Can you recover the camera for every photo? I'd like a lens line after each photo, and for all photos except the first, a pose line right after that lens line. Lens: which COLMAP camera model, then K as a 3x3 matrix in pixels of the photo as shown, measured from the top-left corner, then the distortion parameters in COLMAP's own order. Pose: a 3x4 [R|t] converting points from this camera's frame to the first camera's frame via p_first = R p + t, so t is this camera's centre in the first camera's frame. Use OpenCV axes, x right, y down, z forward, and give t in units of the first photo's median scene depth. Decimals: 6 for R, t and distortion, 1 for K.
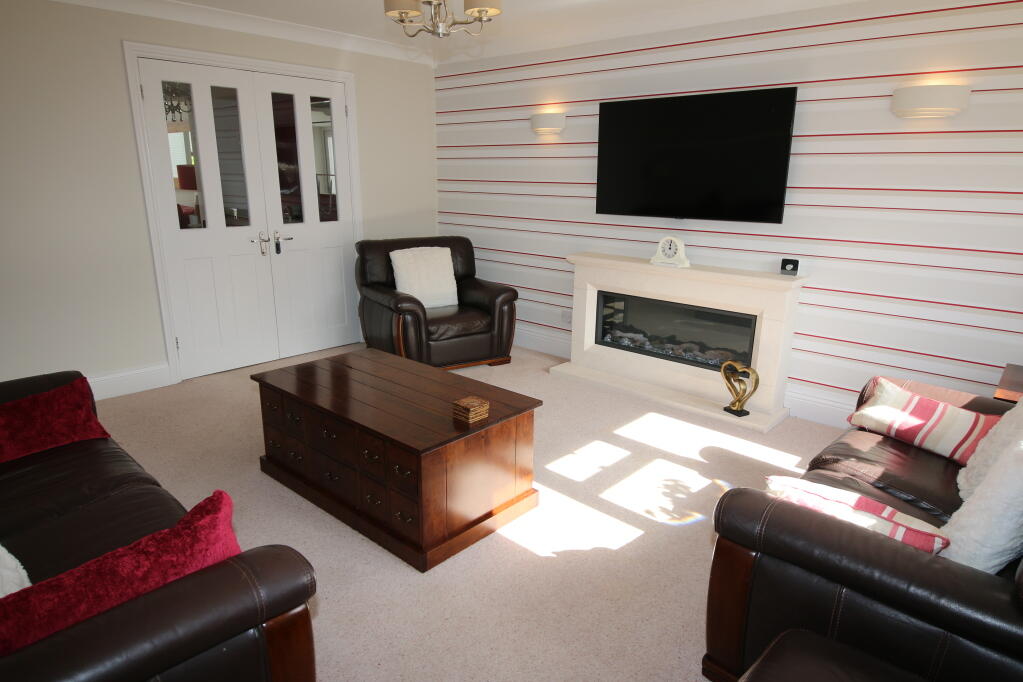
lens RADIAL K [[625.0, 0, 511.5], [0, 625.0, 341.0], [0, 0, 1]] dist [0.038030, -0.045340]
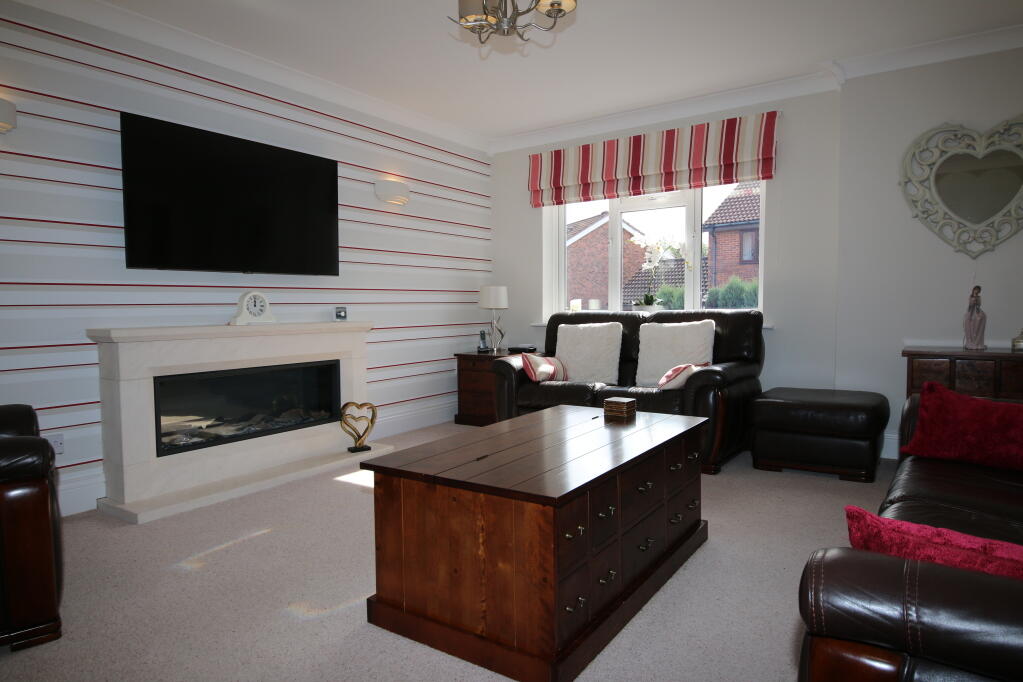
lens RADIAL K [[625.0, 0, 511.5], [0, 625.0, 341.0], [0, 0, 1]] dist [0.038030, -0.045340]
pose [[-0.142742, -0.067229, 0.987474, -0.681951], [0.264951, 0.958684, 0.103569, -0.096893], [-0.953638, 0.276416, -0.119032, 0.774075]]
